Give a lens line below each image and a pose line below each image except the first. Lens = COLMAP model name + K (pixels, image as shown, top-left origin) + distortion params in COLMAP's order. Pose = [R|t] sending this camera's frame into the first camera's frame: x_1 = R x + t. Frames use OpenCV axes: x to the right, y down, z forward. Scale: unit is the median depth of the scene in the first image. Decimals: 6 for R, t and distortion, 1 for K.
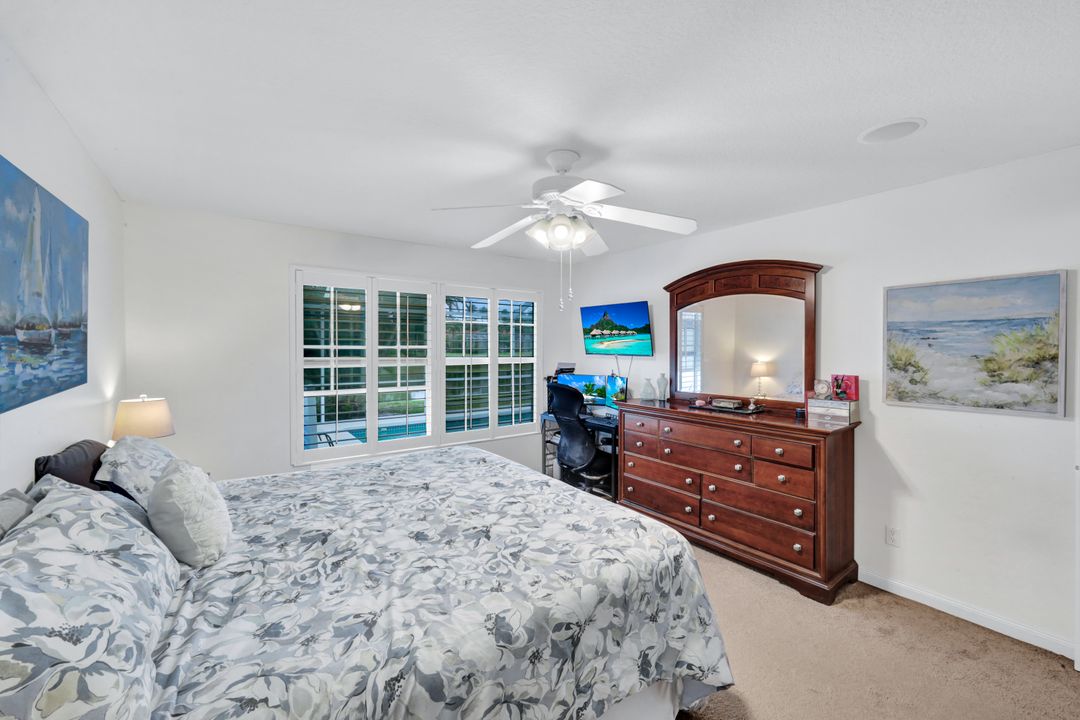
lens RADIAL K [[436.6, 0, 511.1], [0, 436.6, 351.3], [0, 0, 1]] dist [0.004651, -0.000892]
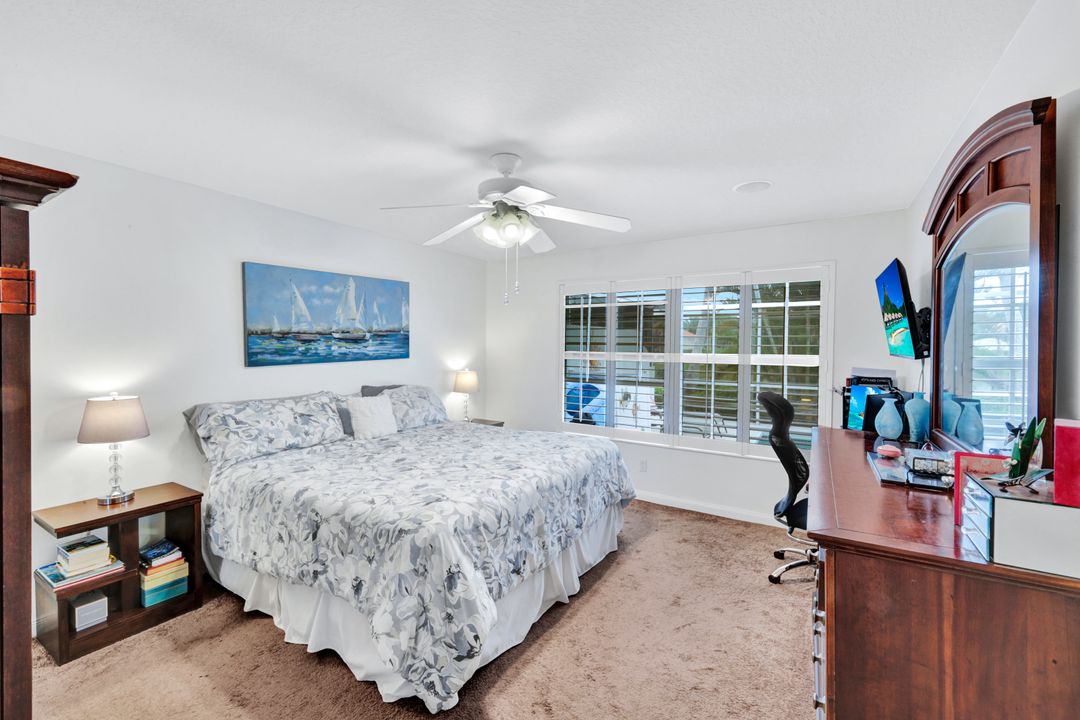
lens RADIAL K [[436.6, 0, 536.8], [0, 436.6, 352.1], [0, 0, 1]] dist [0.004651, -0.000892]
pose [[0.400881, 0.016441, -0.915983, 1.526711], [-0.018756, 0.999777, 0.009736, 0.014585], [0.915938, 0.013277, 0.401100, 0.884475]]
